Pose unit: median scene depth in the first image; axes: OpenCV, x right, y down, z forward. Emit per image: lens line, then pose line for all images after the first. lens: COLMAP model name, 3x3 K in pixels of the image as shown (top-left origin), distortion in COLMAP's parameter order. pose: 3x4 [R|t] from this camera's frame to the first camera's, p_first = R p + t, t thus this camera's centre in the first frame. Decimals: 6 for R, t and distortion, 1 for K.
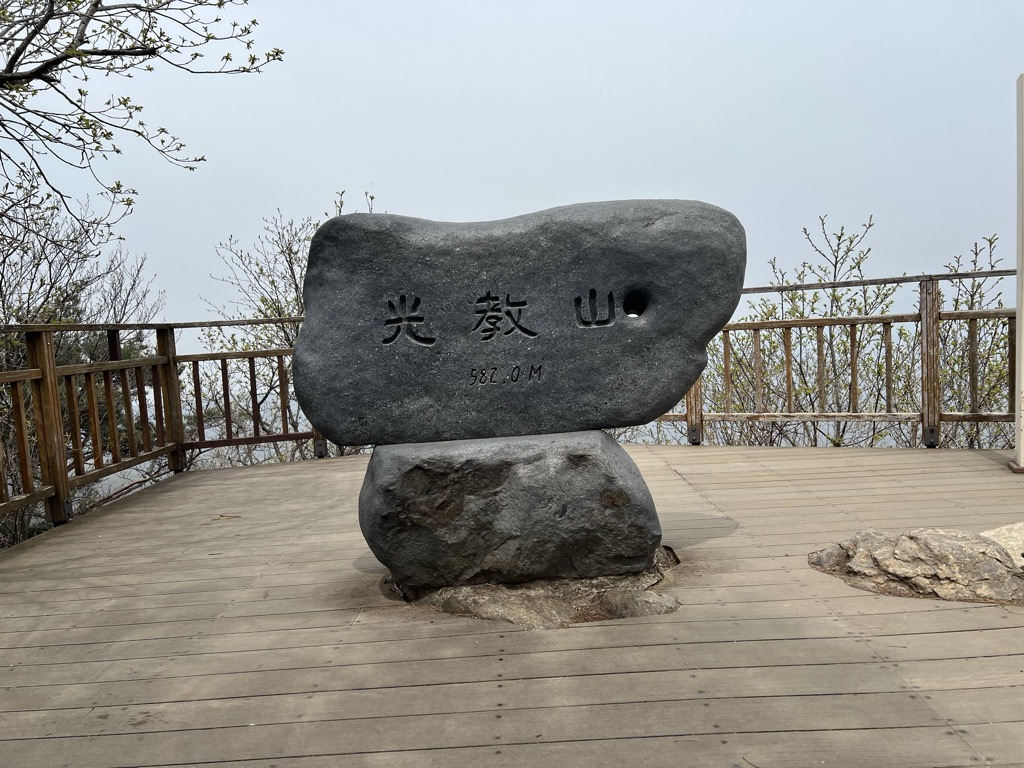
lens RADIAL K [[770.0, 0, 512.9], [0, 770.0, 391.5], [0, 0, 1]] dist [0.100017, -0.150296]
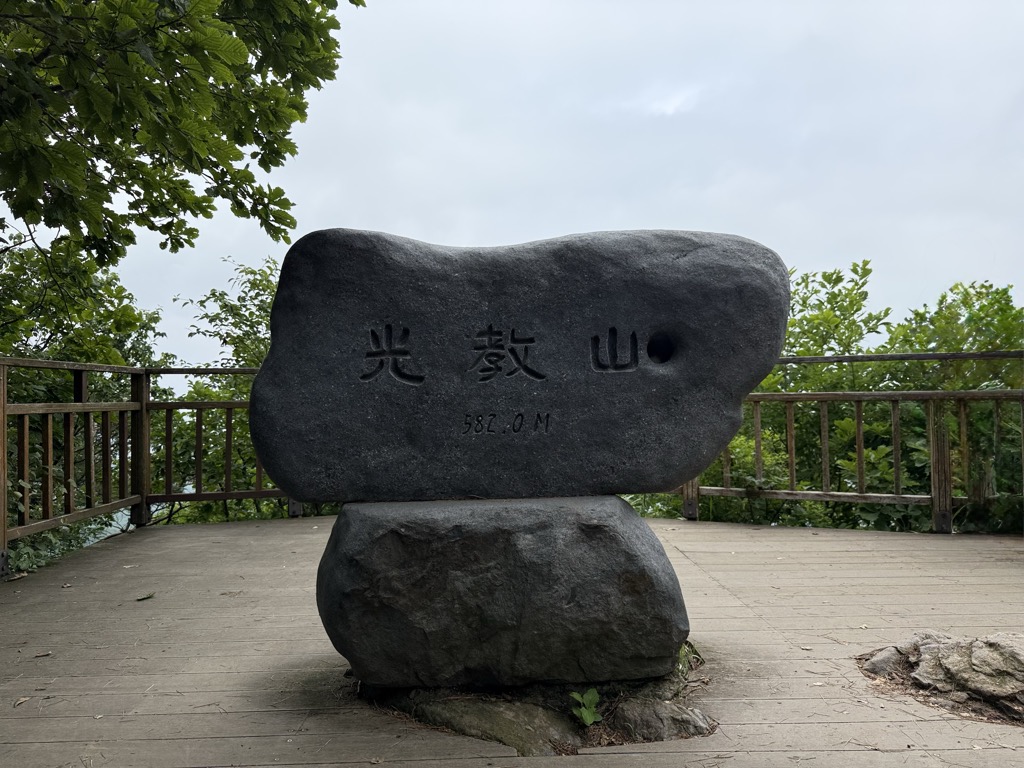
lens RADIAL K [[703.4, 0, 512.0], [0, 703.4, 384.0], [0, 0, 1]] dist [0.084705, -0.102260]
pose [[0.998703, 0.046080, 0.021643, -0.021500], [-0.043386, 0.992789, -0.111753, 0.020986], [-0.026636, 0.110669, 0.993500, 0.238828]]
